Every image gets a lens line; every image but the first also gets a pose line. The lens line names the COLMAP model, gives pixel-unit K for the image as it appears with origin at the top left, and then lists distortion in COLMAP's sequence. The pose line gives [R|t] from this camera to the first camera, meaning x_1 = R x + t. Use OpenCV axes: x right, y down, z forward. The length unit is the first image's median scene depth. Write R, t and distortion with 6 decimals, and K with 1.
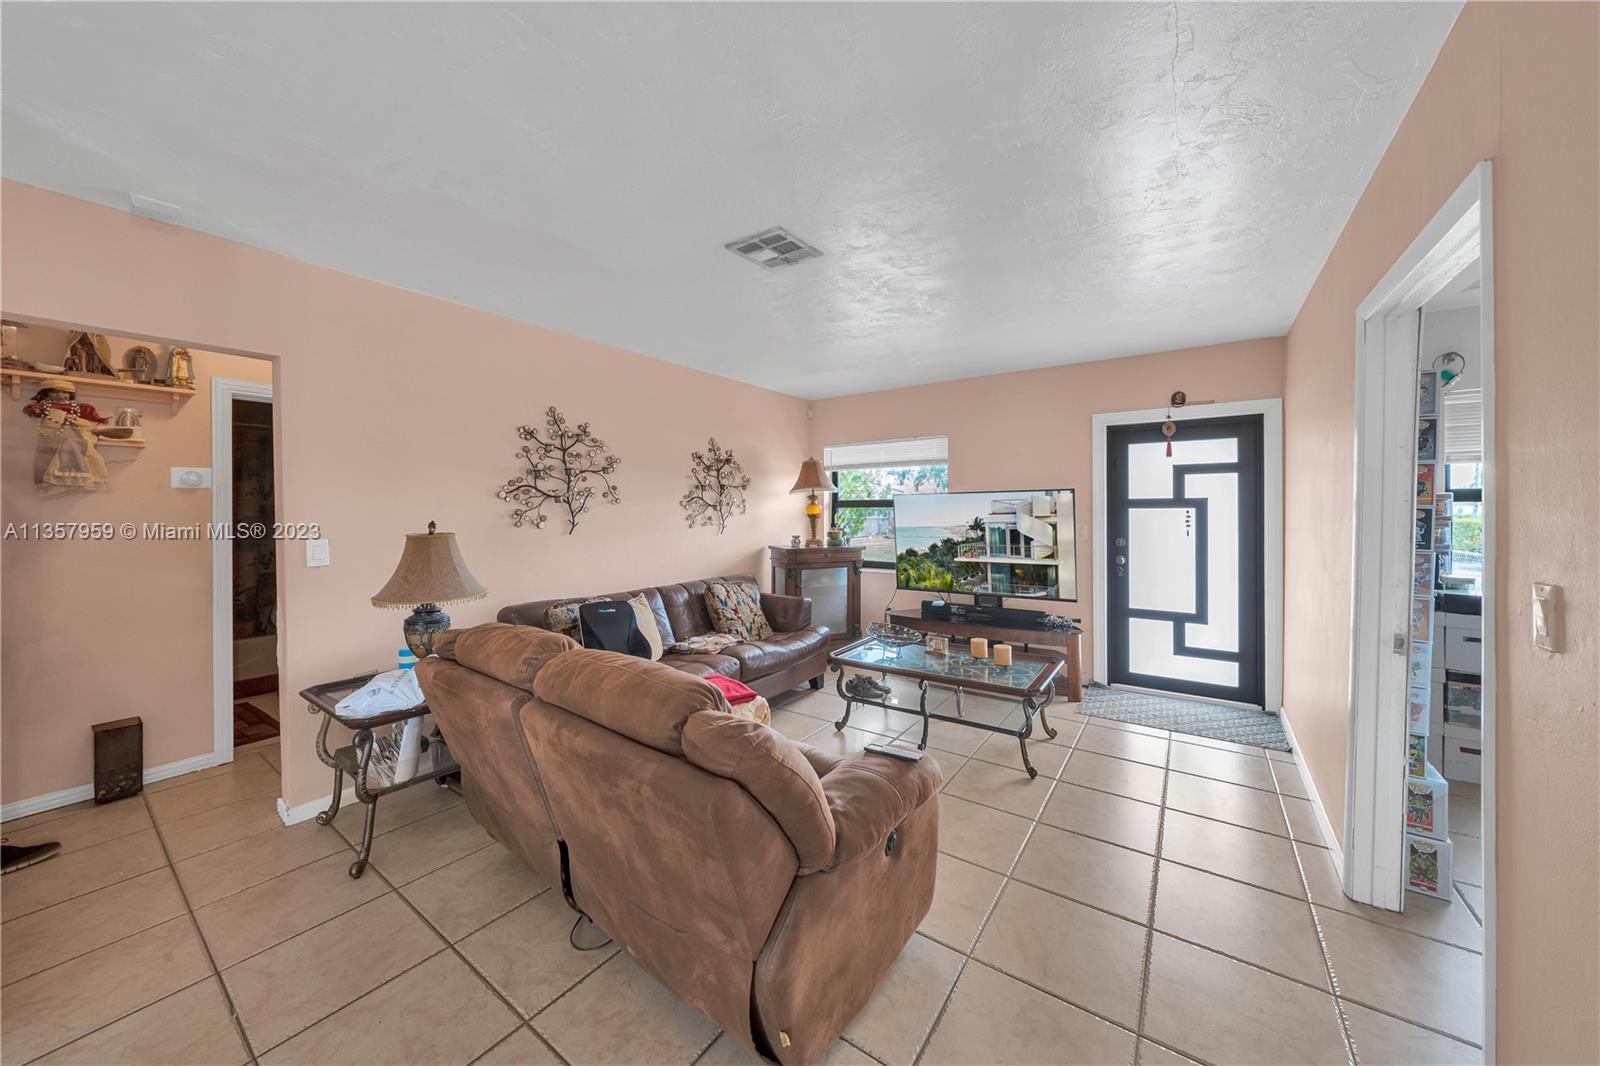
lens RADIAL K [[555.1, 0, 813.5], [0, 555.1, 512.6], [0, 0, 1]] dist [-0.003440, -0.000146]
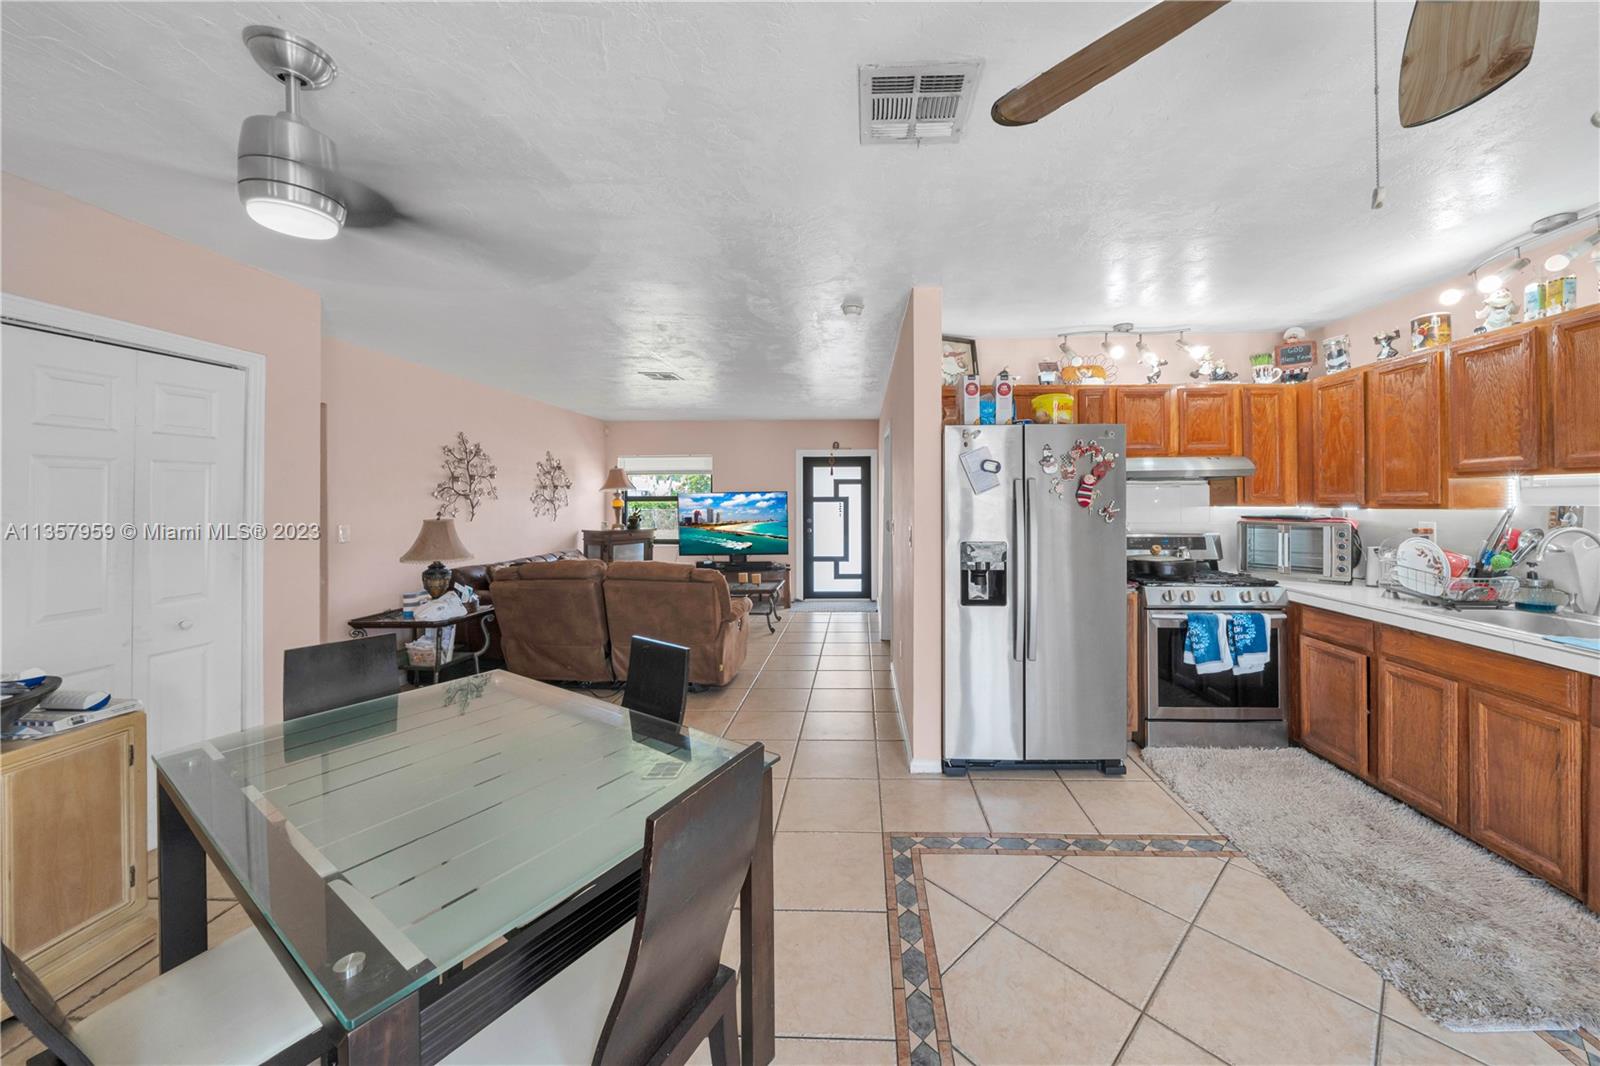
lens RADIAL K [[555.1, 0, 841.2], [0, 555.1, 496.0], [0, 0, 1]] dist [-0.003440, -0.000146]
pose [[0.846160, 0.004800, 0.532907, -0.347910], [0.002477, 0.999913, -0.012940, -0.004028], [-0.532922, 0.012269, 0.846075, -0.631272]]
